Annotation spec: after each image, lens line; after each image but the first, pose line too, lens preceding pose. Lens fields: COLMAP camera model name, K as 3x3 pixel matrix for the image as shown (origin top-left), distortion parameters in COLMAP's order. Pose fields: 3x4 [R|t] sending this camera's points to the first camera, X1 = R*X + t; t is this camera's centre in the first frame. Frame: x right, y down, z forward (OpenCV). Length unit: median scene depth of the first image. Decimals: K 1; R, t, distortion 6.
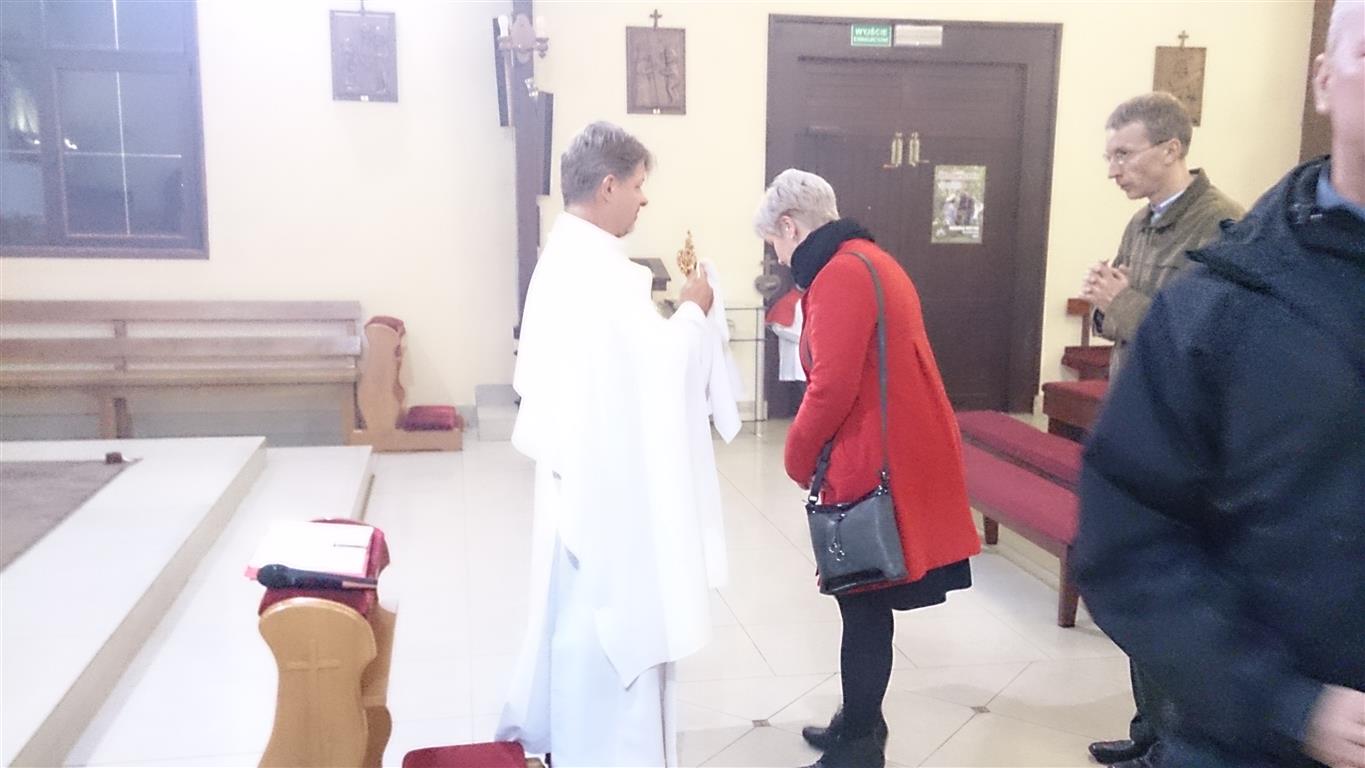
lens RADIAL K [[1124.5, 0, 682.5], [0, 1124.5, 384.0], [0, 0, 1]] dist [0.001212, -0.004040]
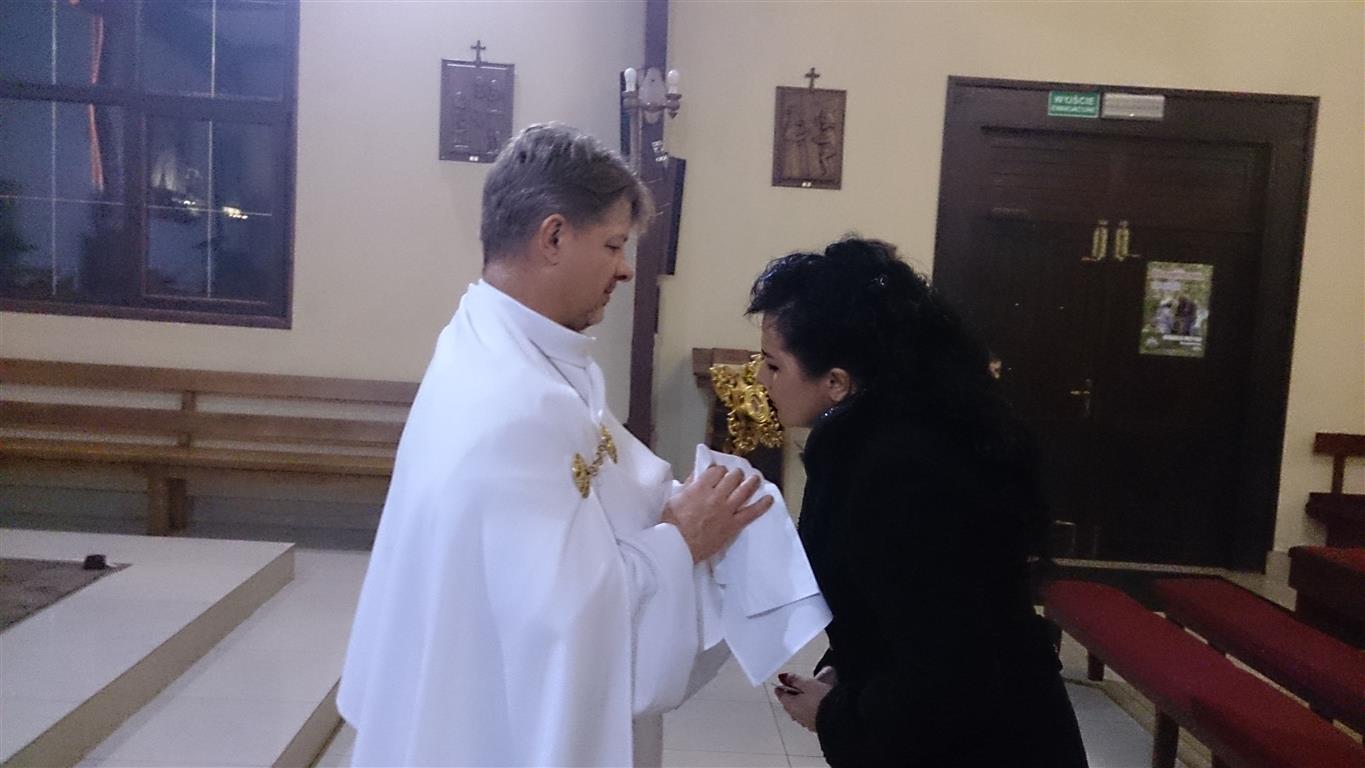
lens RADIAL K [[1092.0, 0, 682.5], [0, 1092.0, 384.0], [0, 0, 1]] dist [0.007247, -0.004137]
pose [[0.983501, 0.059086, -0.170983, 0.033486], [-0.072153, 0.994846, -0.071242, -0.024491], [0.165892, 0.082404, 0.982695, 0.173233]]
